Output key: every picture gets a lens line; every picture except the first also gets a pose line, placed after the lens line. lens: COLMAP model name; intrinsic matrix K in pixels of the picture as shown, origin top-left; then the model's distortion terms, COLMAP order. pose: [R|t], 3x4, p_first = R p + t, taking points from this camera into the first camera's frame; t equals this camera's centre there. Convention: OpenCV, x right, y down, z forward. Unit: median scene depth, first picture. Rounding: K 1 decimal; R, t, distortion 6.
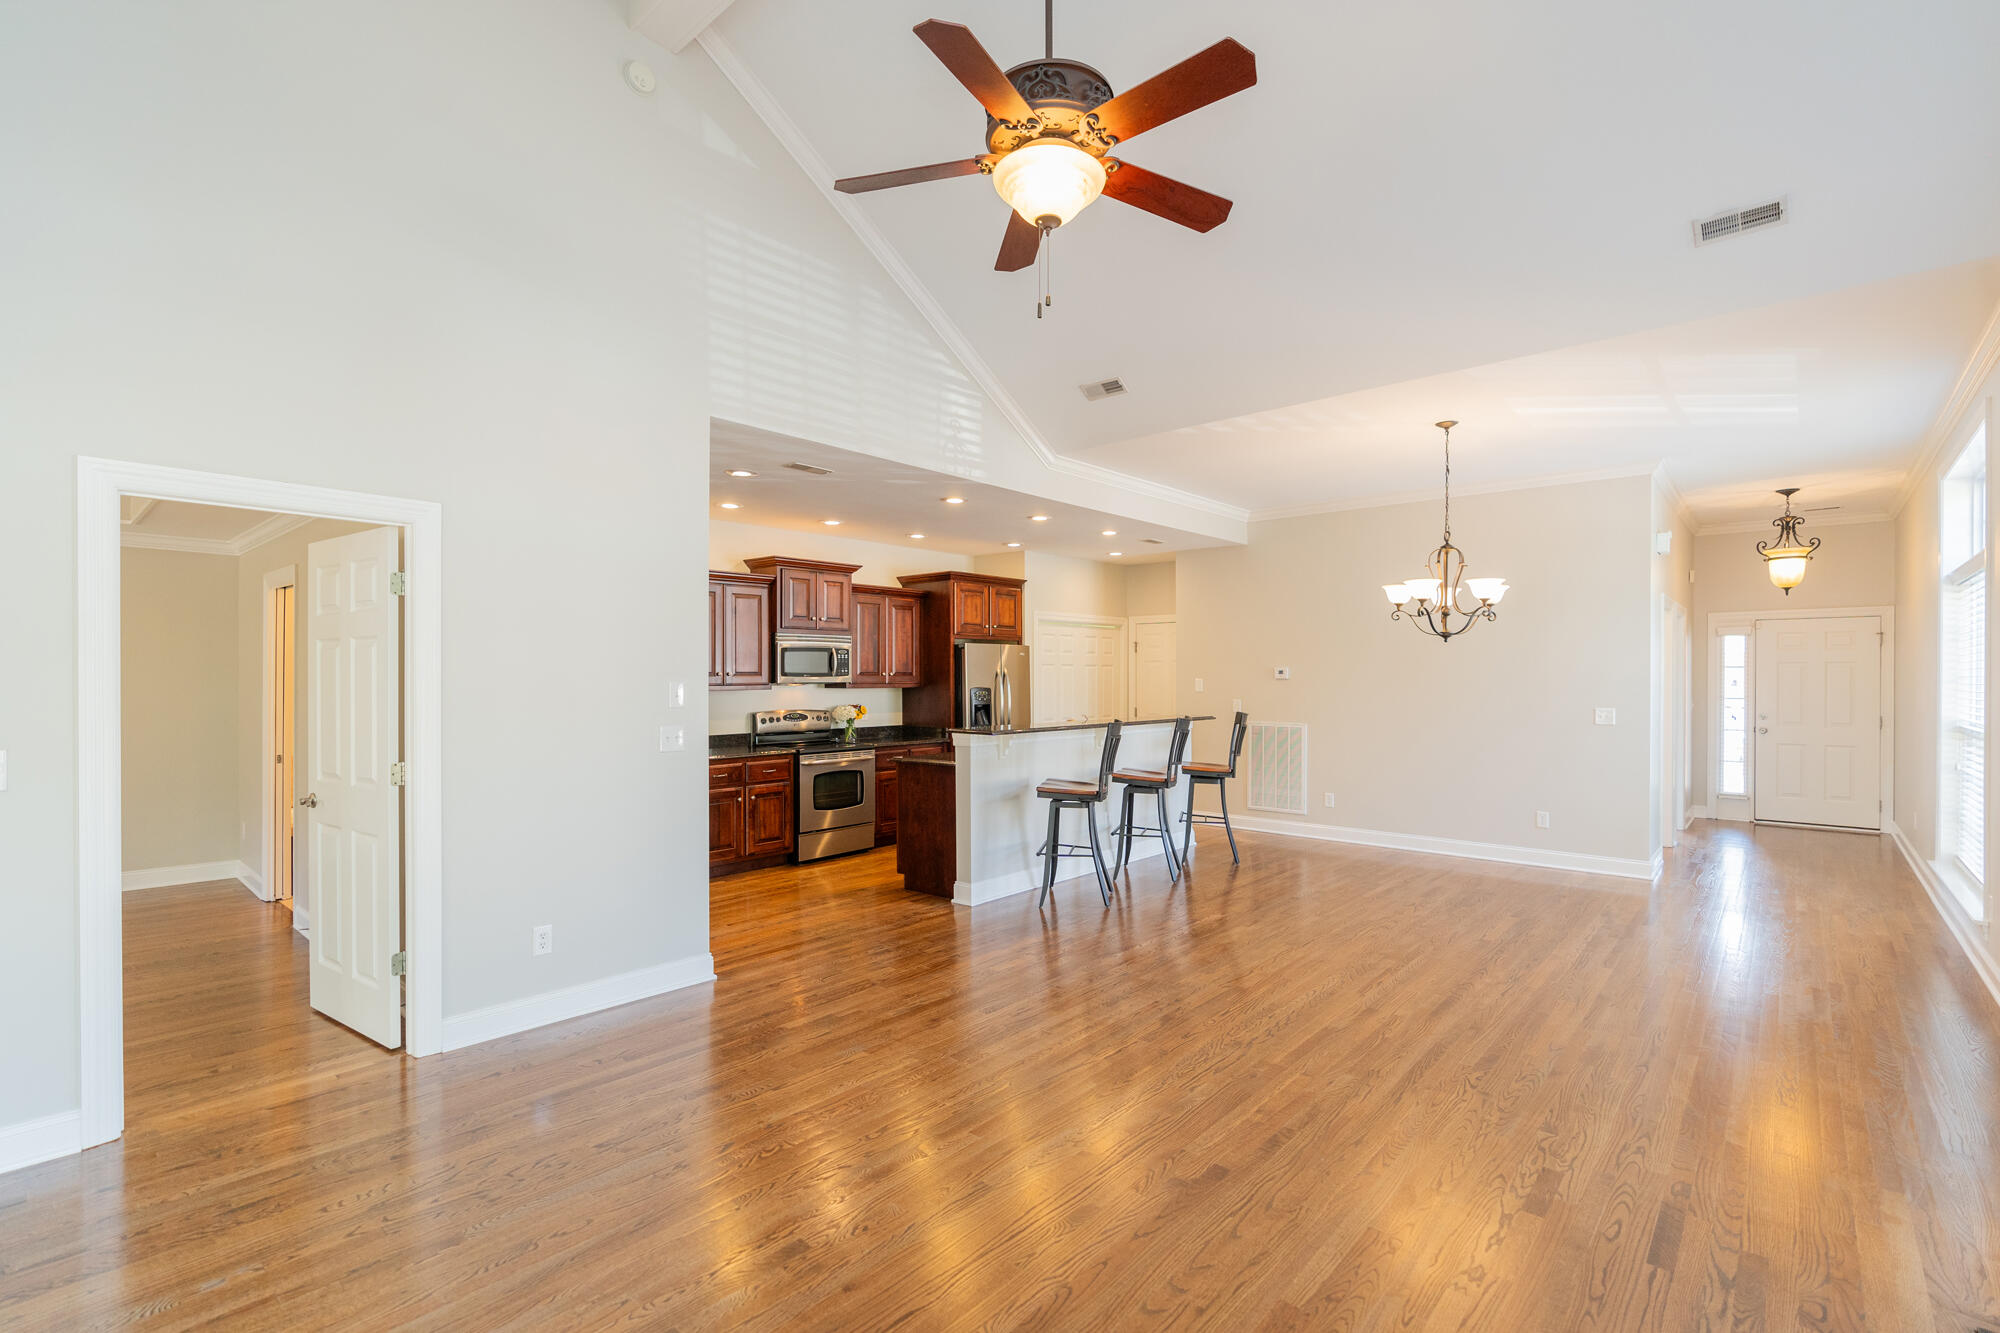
lens RADIAL K [[901.7, 0, 998.9], [0, 901.7, 679.4], [0, 0, 1]] dist [-0.005493, 0.000580]
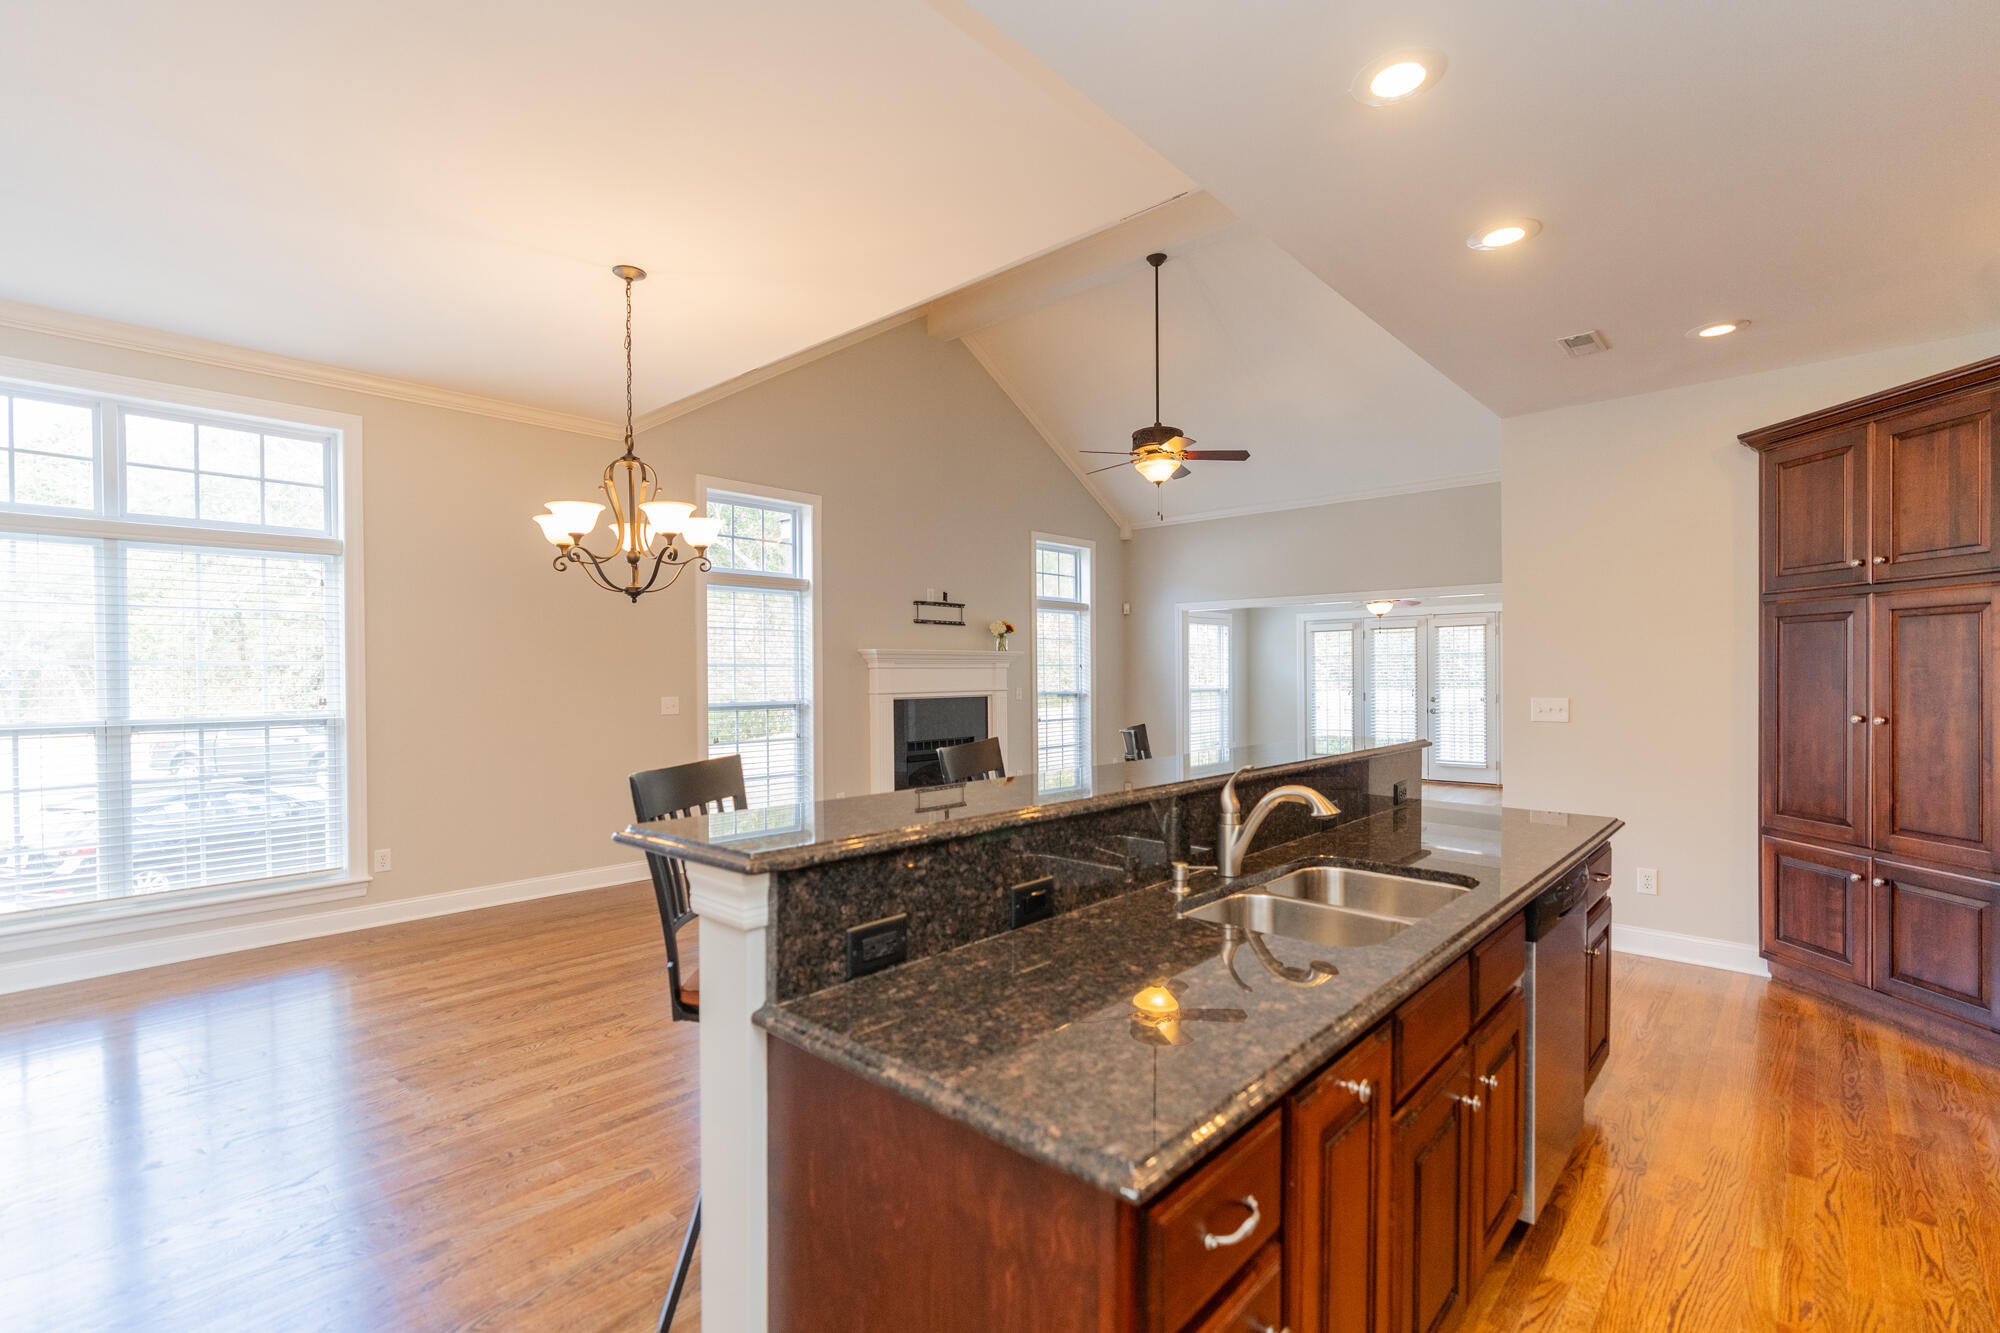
lens RADIAL K [[894.7, 0, 984.5], [0, 894.7, 679.5], [0, 0, 1]] dist [-0.003410, 0.000041]
pose [[-0.999596, 0.006230, 0.027718, 0.200953], [0.006461, 0.999945, 0.008233, 0.009673], [-0.027665, 0.008409, -0.999582, 1.487323]]
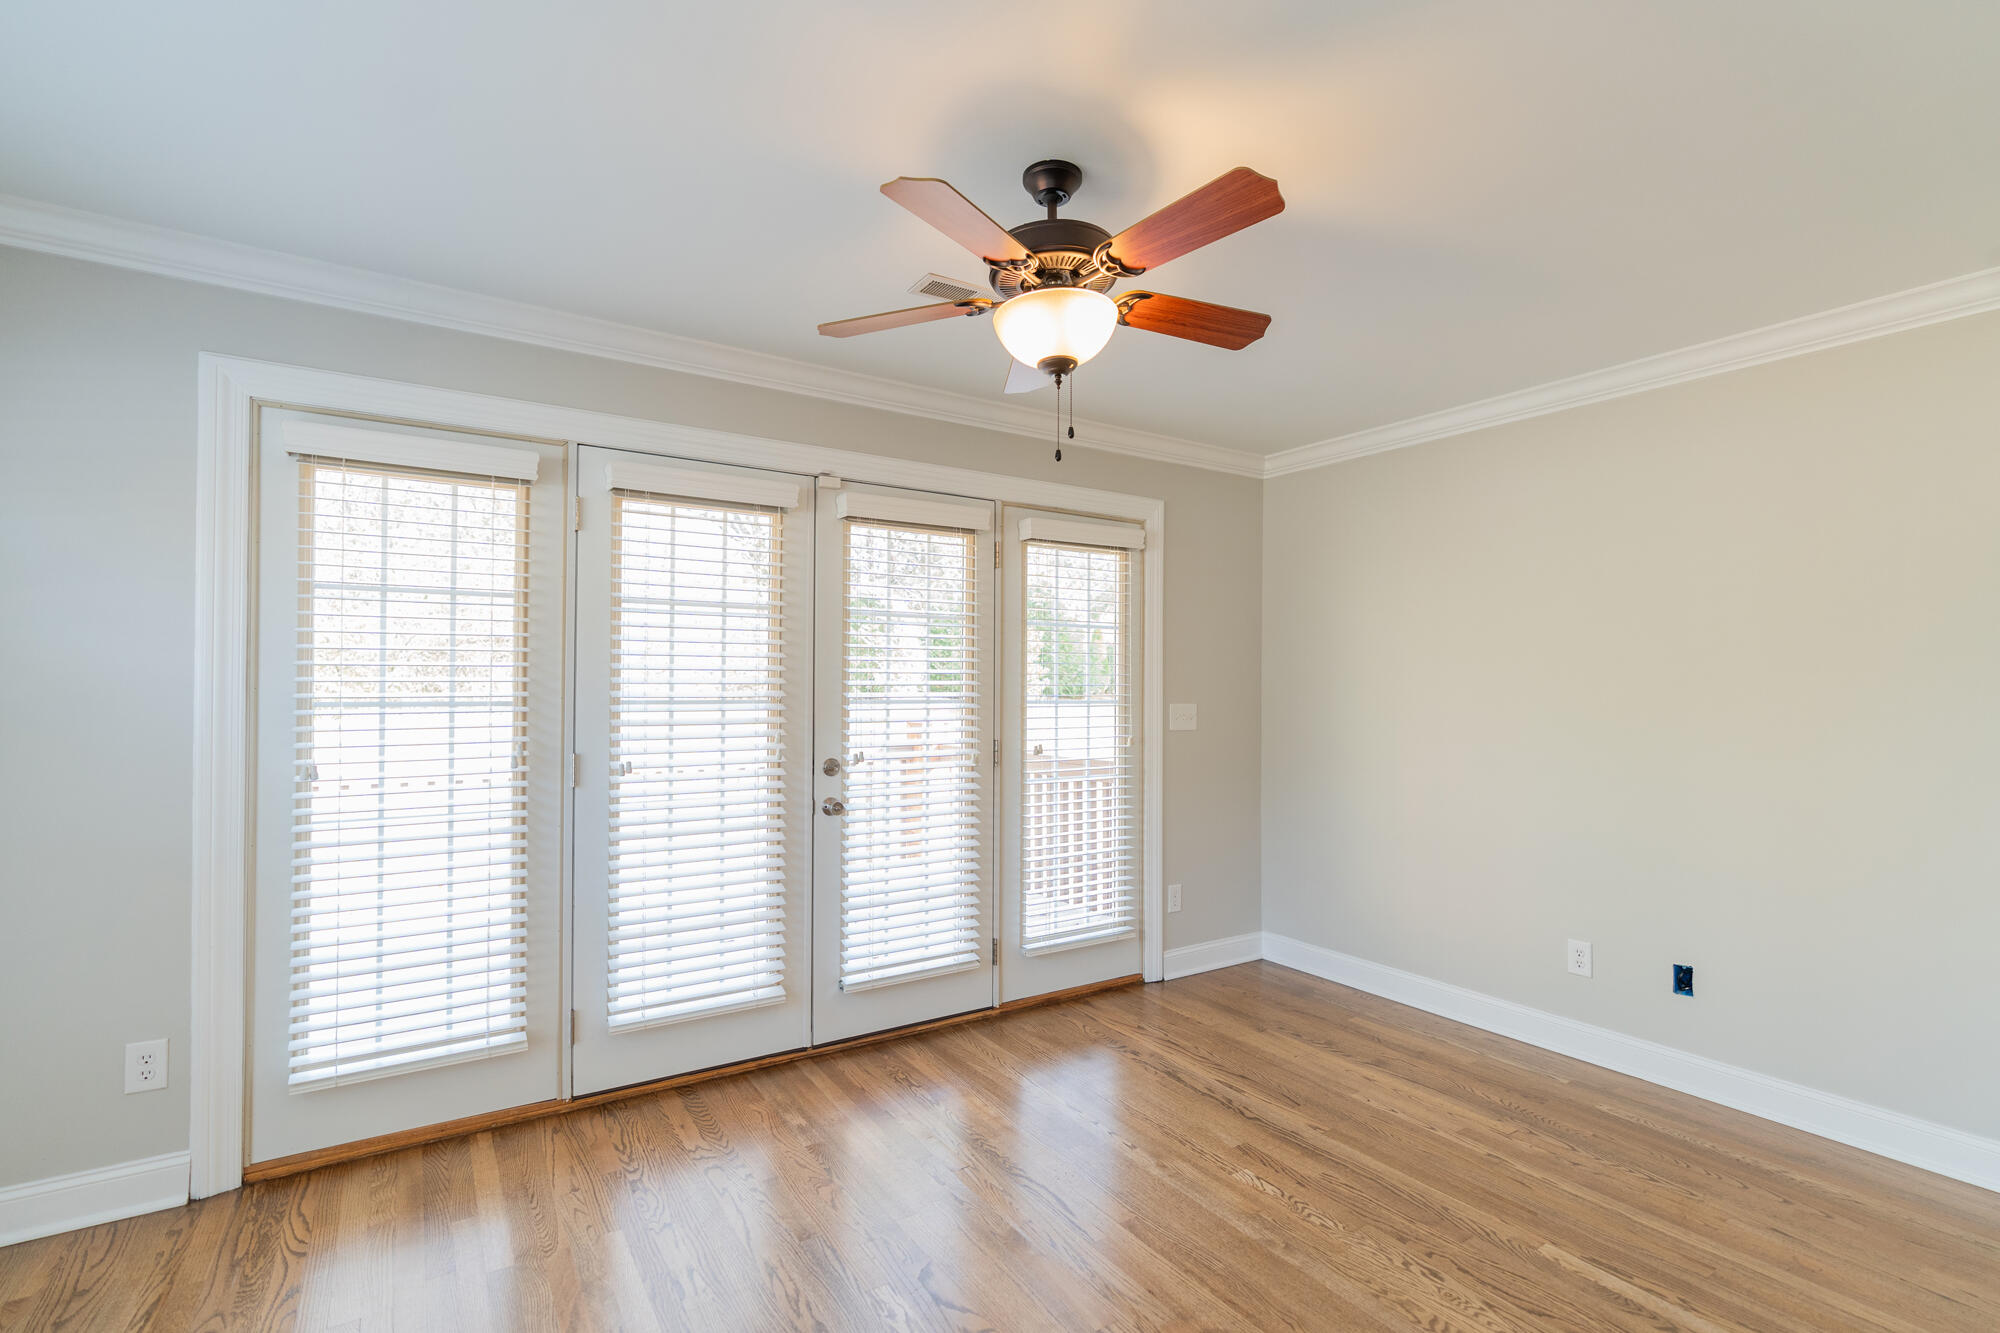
lens RADIAL K [[922.4, 0, 995.9], [0, 922.4, 683.0], [0, 0, 1]] dist [-0.003751, 0.000450]
pose [[-0.261242, -0.008991, -0.965231, -0.146451], [-0.007239, 0.999947, -0.007355, 0.023986], [0.965246, 0.005066, -0.261293, -0.068828]]
